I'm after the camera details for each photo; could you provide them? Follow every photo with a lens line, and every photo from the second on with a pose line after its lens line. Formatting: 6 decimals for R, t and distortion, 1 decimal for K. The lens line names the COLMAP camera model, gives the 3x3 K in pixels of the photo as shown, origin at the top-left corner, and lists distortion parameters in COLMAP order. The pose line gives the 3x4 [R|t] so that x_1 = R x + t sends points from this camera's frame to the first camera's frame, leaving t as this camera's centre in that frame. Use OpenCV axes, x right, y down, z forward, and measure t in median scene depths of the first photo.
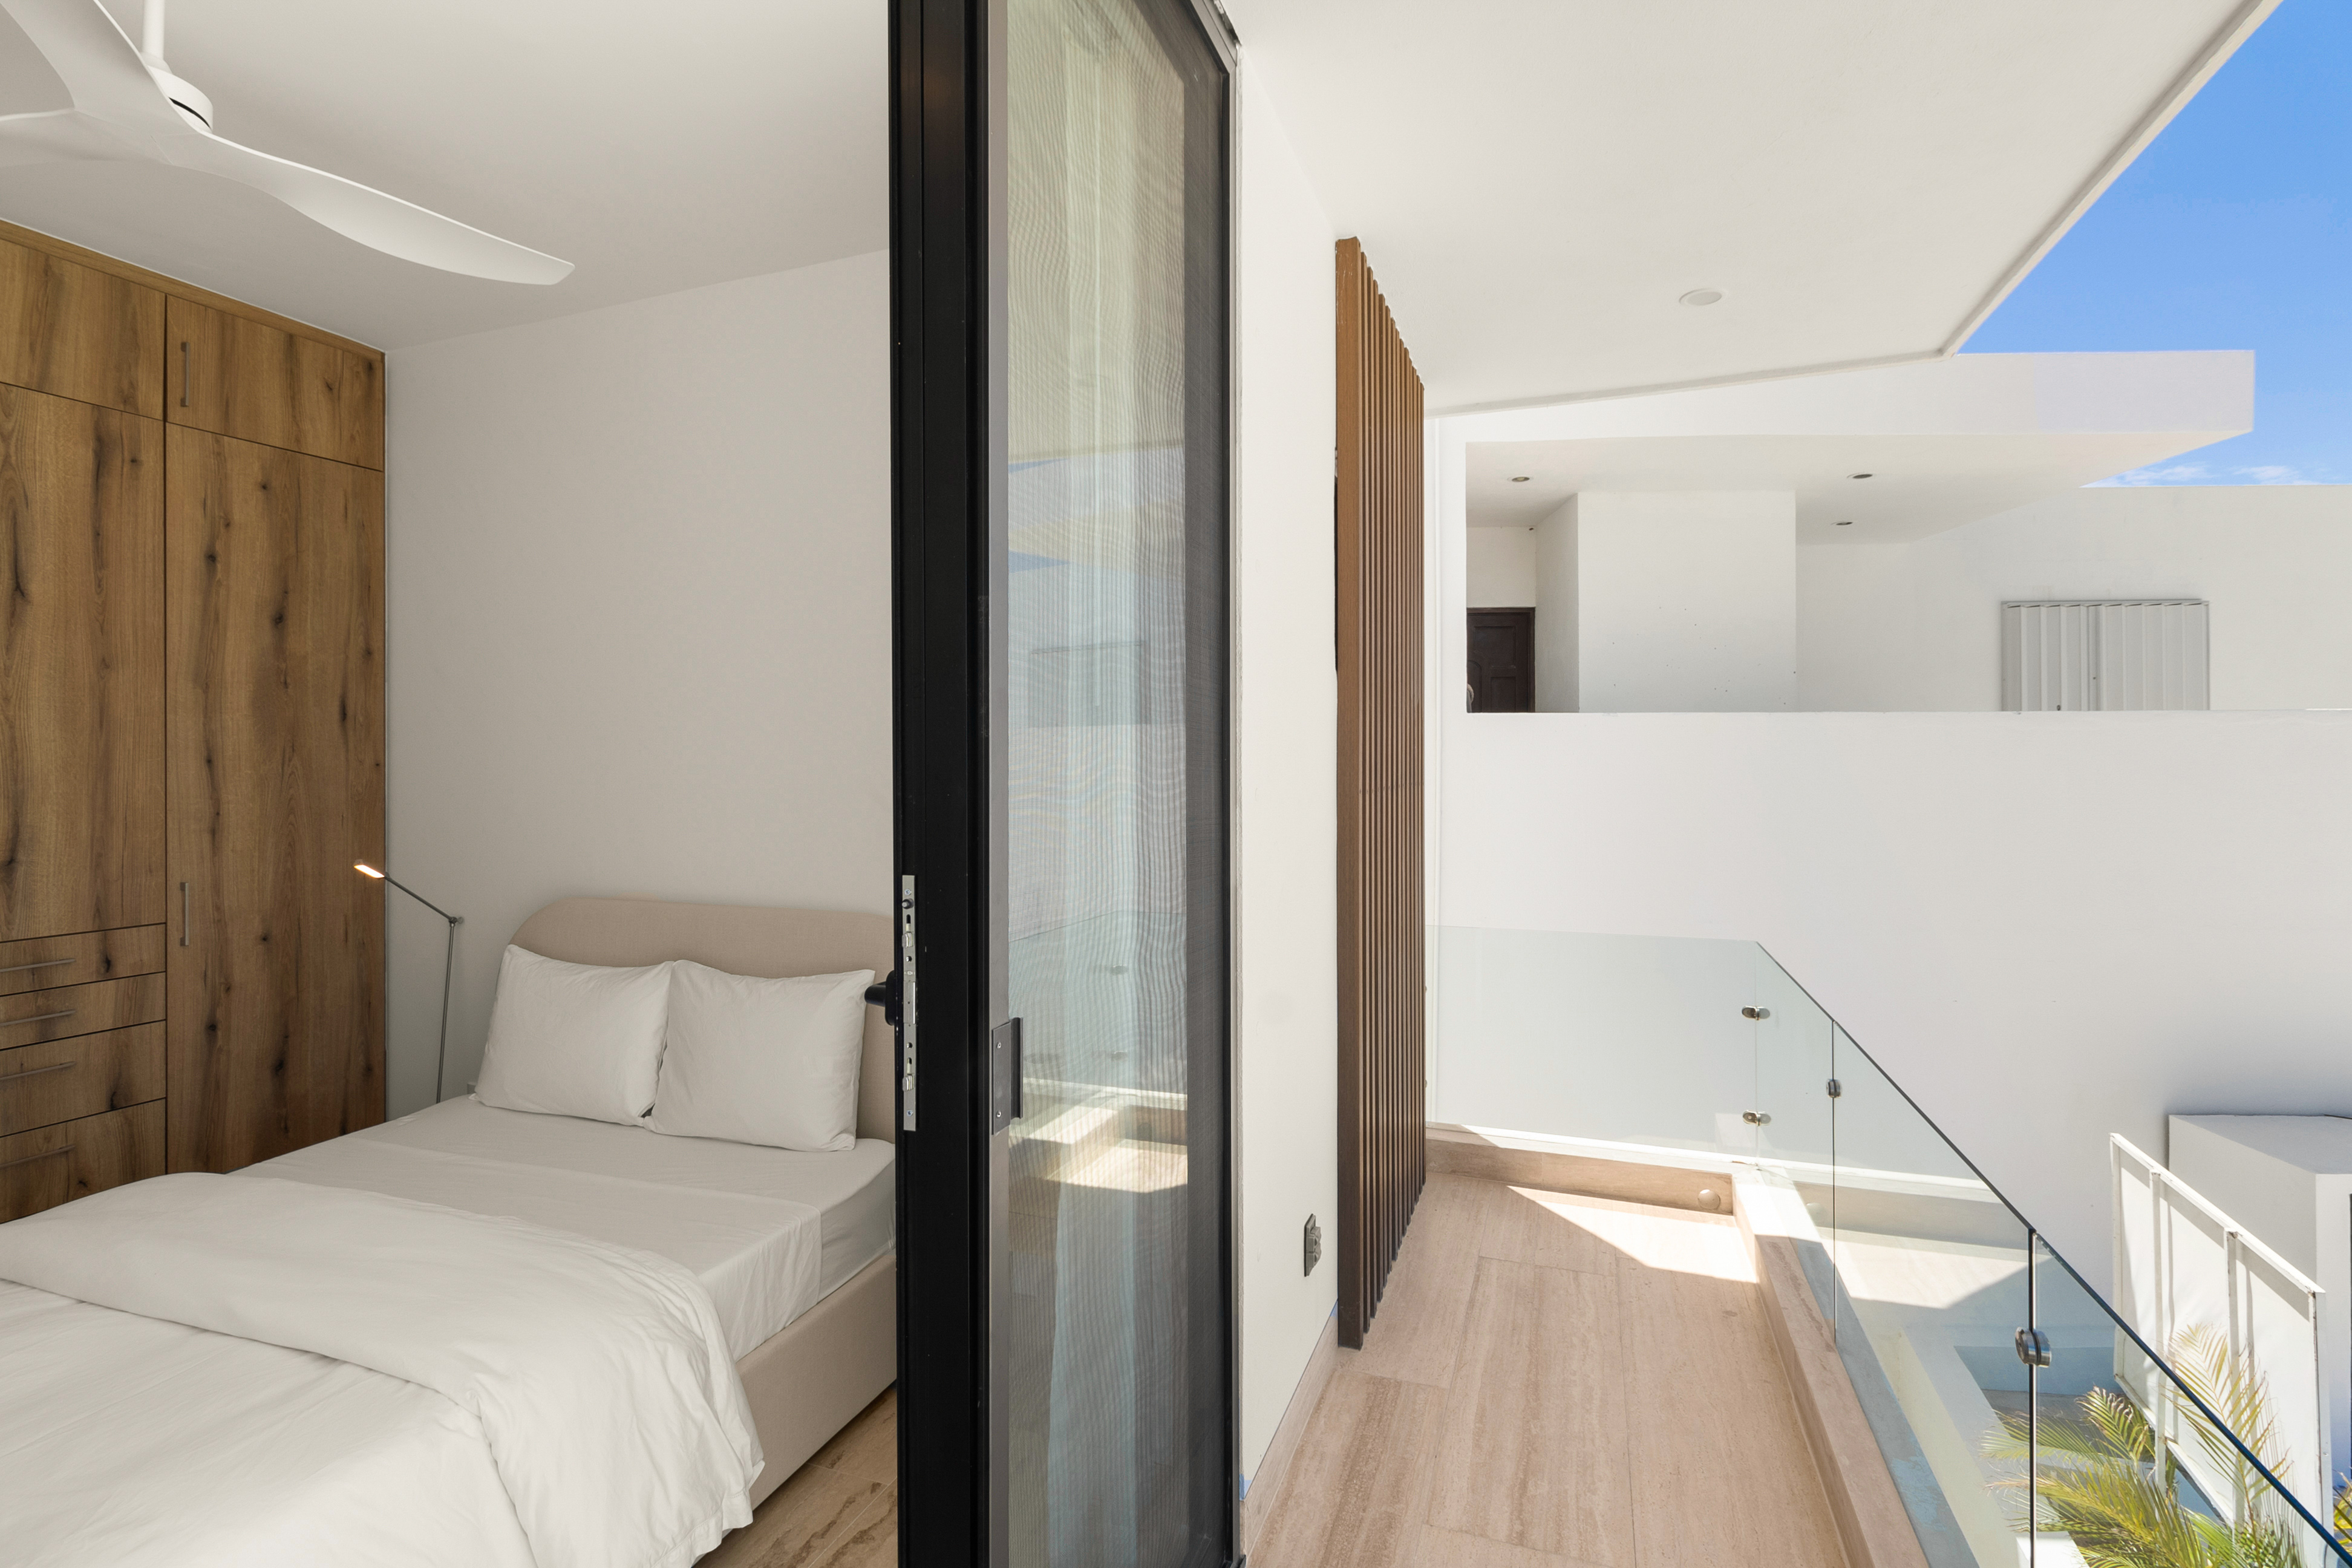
lens RADIAL K [[1084.2, 0, 1205.7], [0, 1084.2, 757.6], [0, 0, 1]] dist [0.003076, -0.001446]
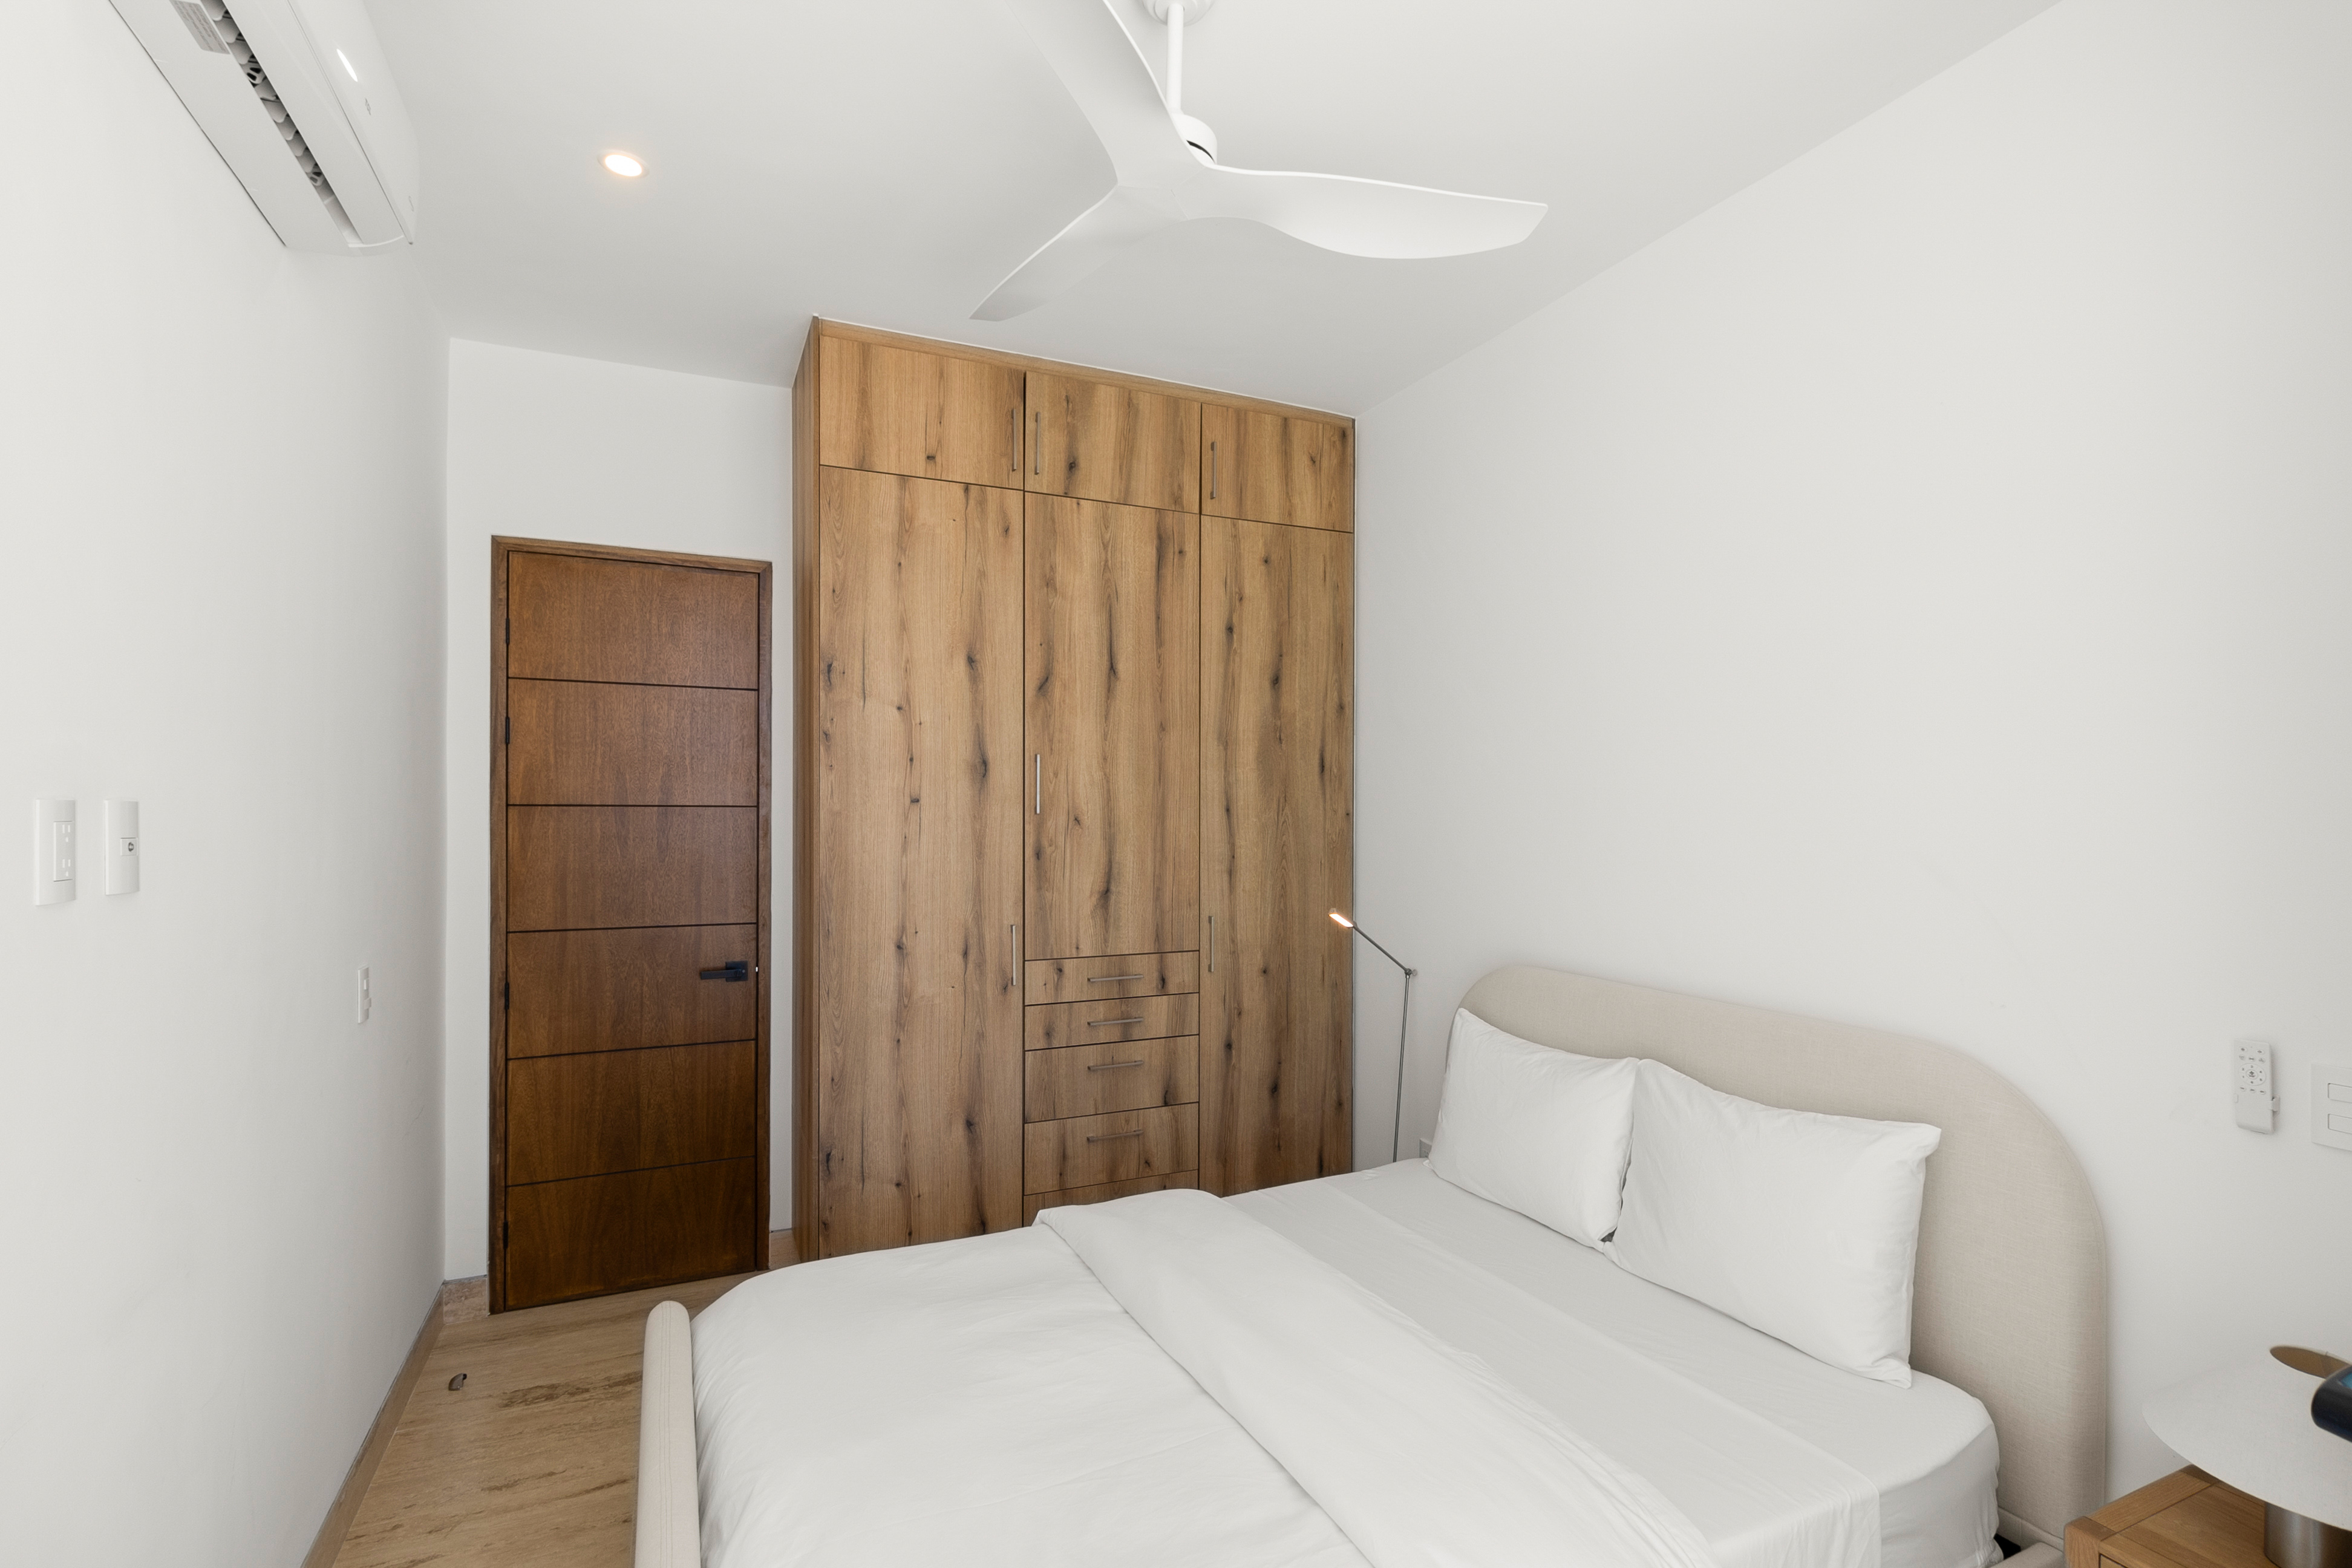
lens RADIAL K [[1084.2, 0, 1175.9], [0, 1084.2, 799.2], [0, 0, 1]] dist [0.003076, -0.001446]
pose [[0.692096, -0.000993, -0.721805, -0.148183], [-0.005636, 0.999961, -0.006779, -0.000278], [0.721784, 0.008760, 0.692063, 0.189513]]
